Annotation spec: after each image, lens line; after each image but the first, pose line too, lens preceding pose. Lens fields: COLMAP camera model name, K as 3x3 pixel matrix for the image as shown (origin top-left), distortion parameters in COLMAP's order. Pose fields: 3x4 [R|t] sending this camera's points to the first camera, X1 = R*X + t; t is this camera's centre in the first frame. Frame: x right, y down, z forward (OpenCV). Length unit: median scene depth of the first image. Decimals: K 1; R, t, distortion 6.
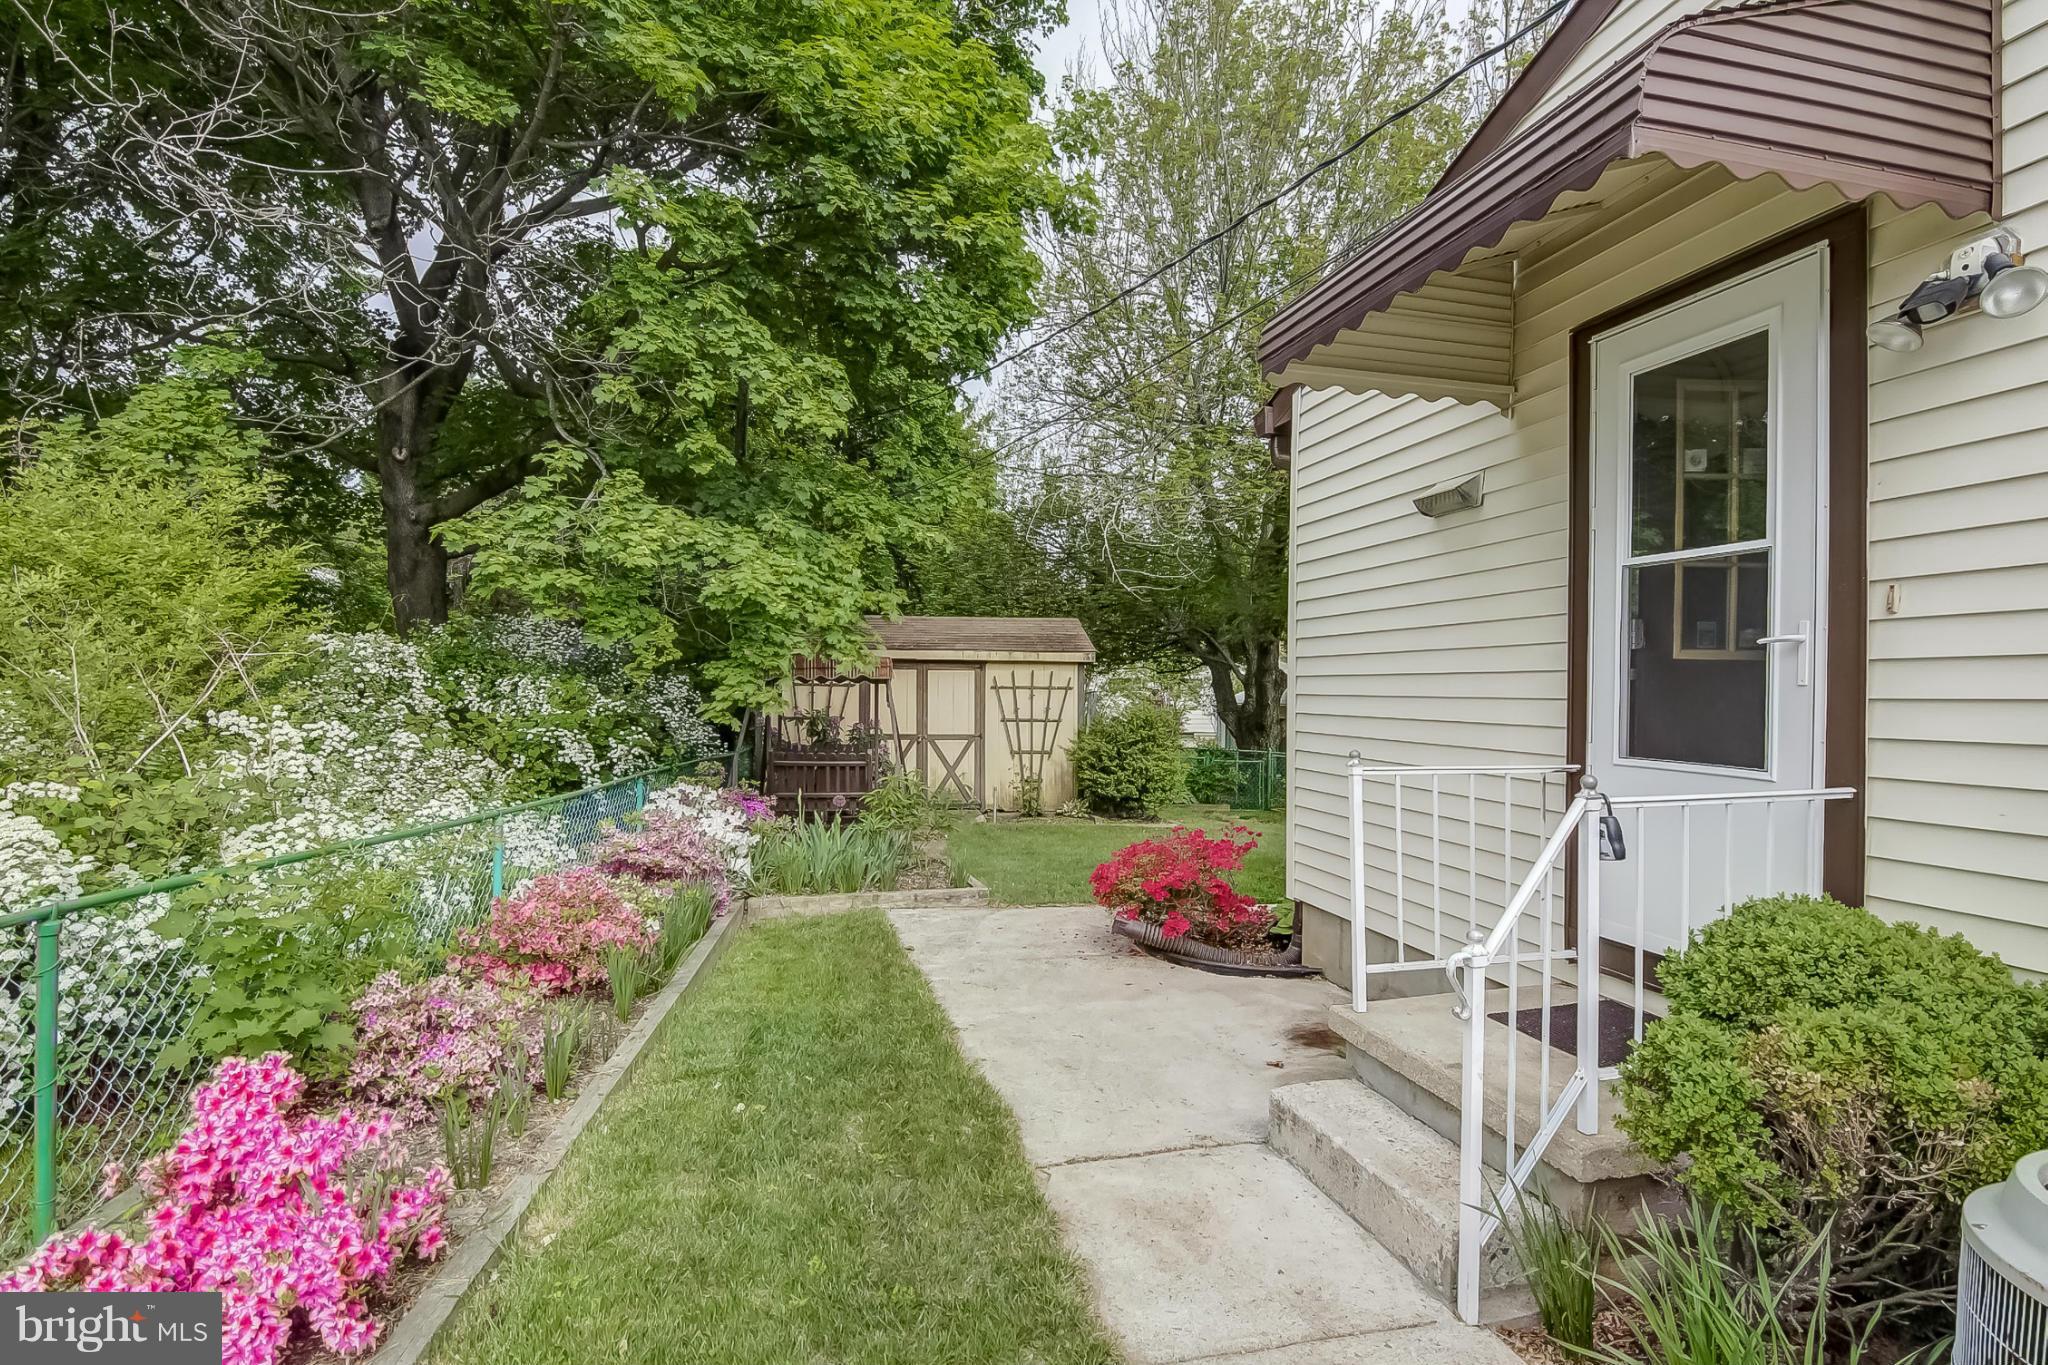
lens RADIAL K [[1037.4, 0, 1028.0], [0, 1037.4, 685.4], [0, 0, 1]] dist [-0.013610, -0.006897]
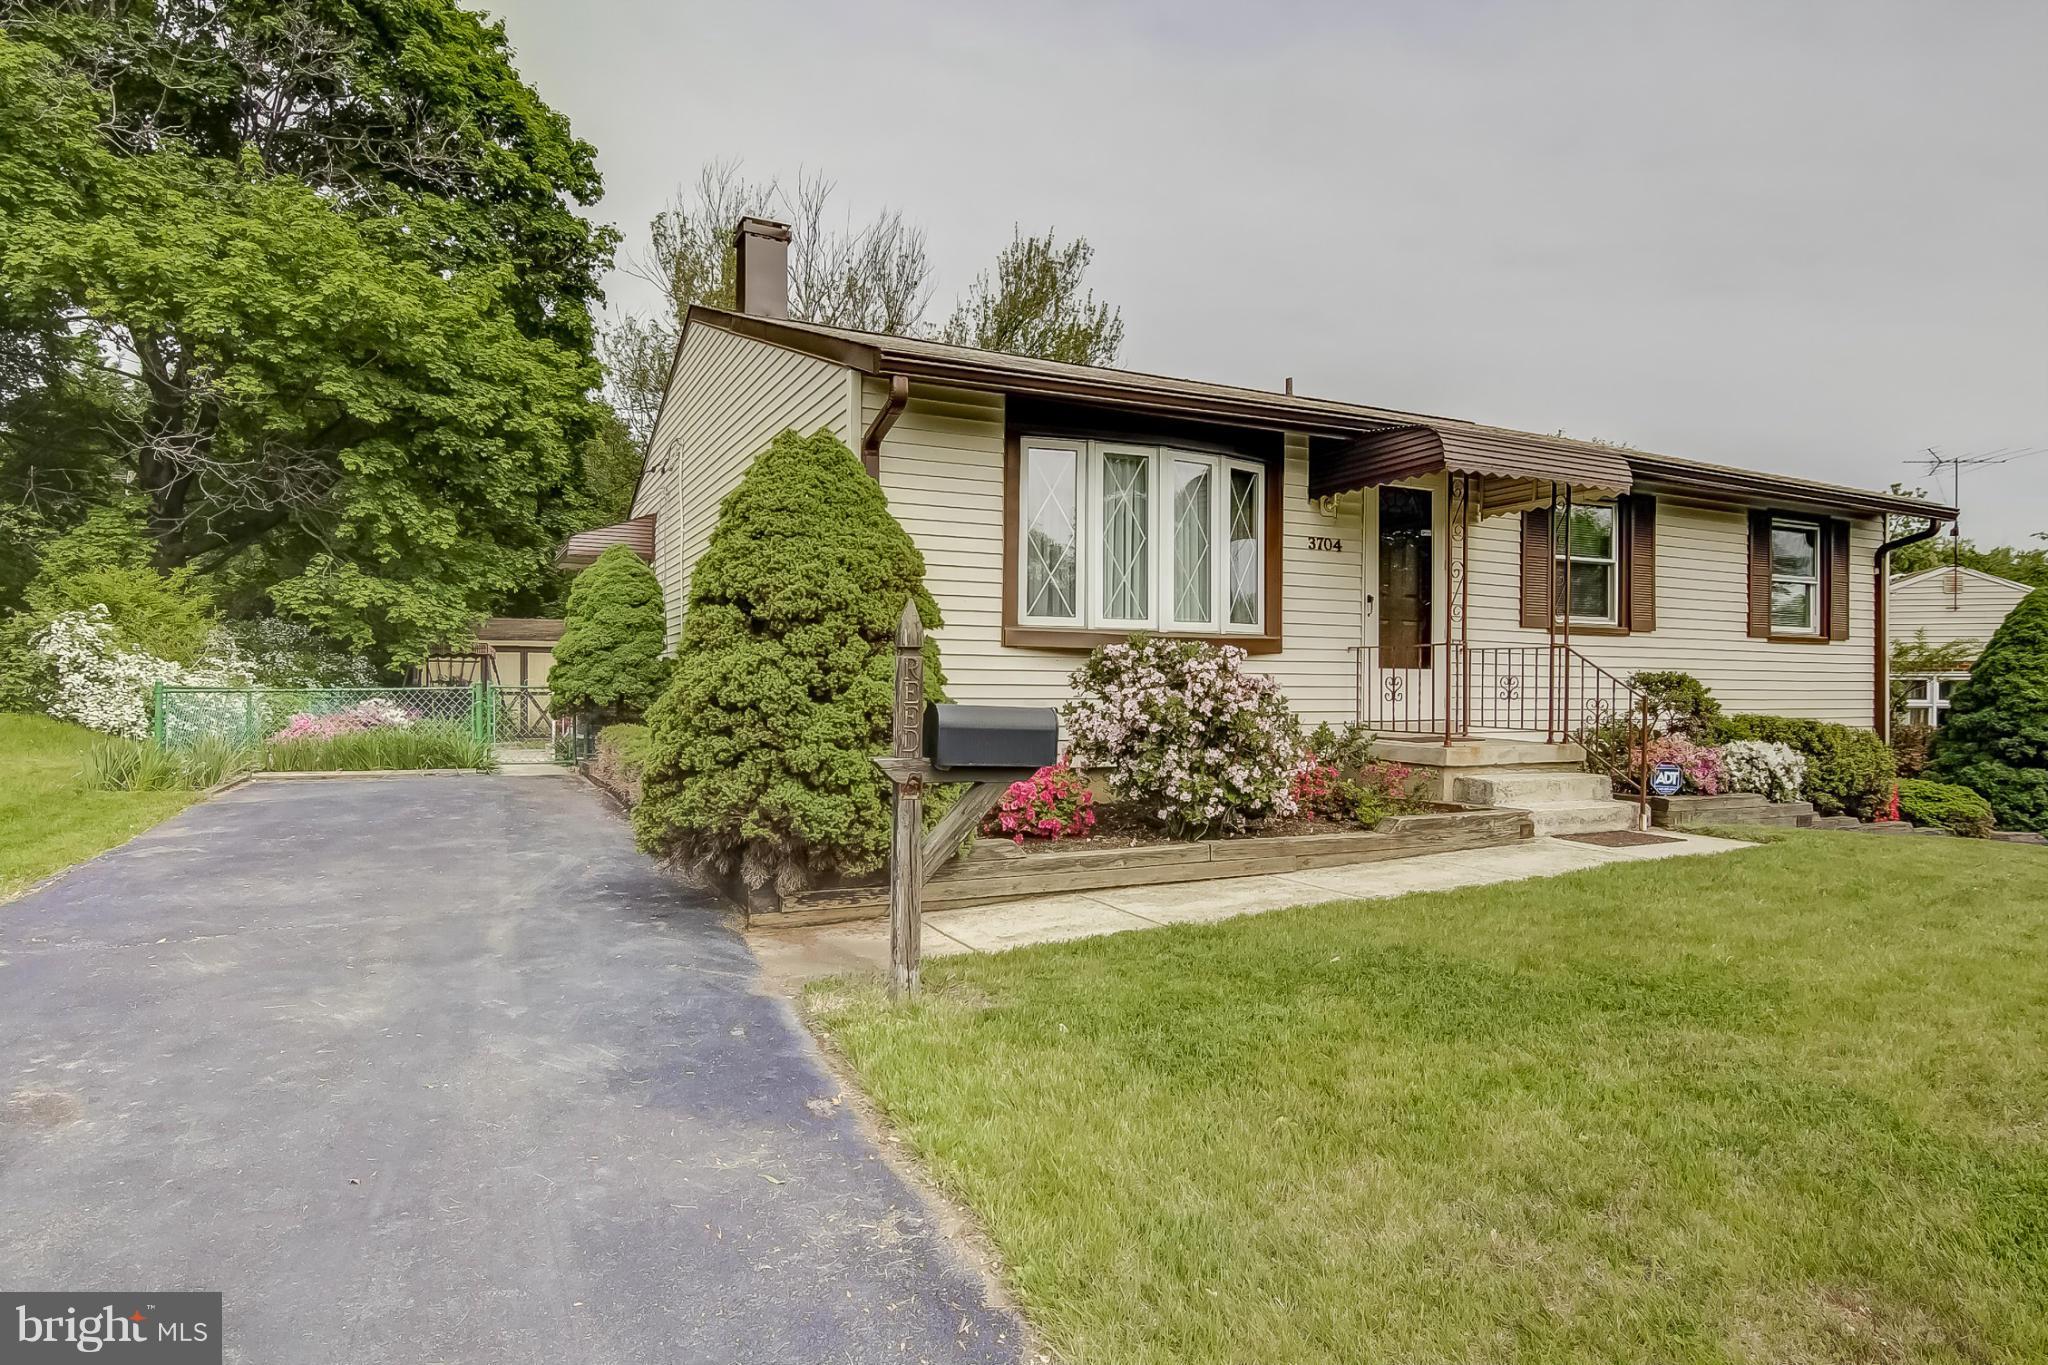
lens RADIAL K [[1150.4, 0, 1020.5], [0, 1150.4, 692.0], [0, 0, 1]] dist [-0.005086, -0.000565]
pose [[0.975276, 0.001561, 0.220983, 0.493969], [-0.003918, 0.999940, 0.010227, 0.049237], [-0.220954, -0.010839, 0.975224, -1.788964]]
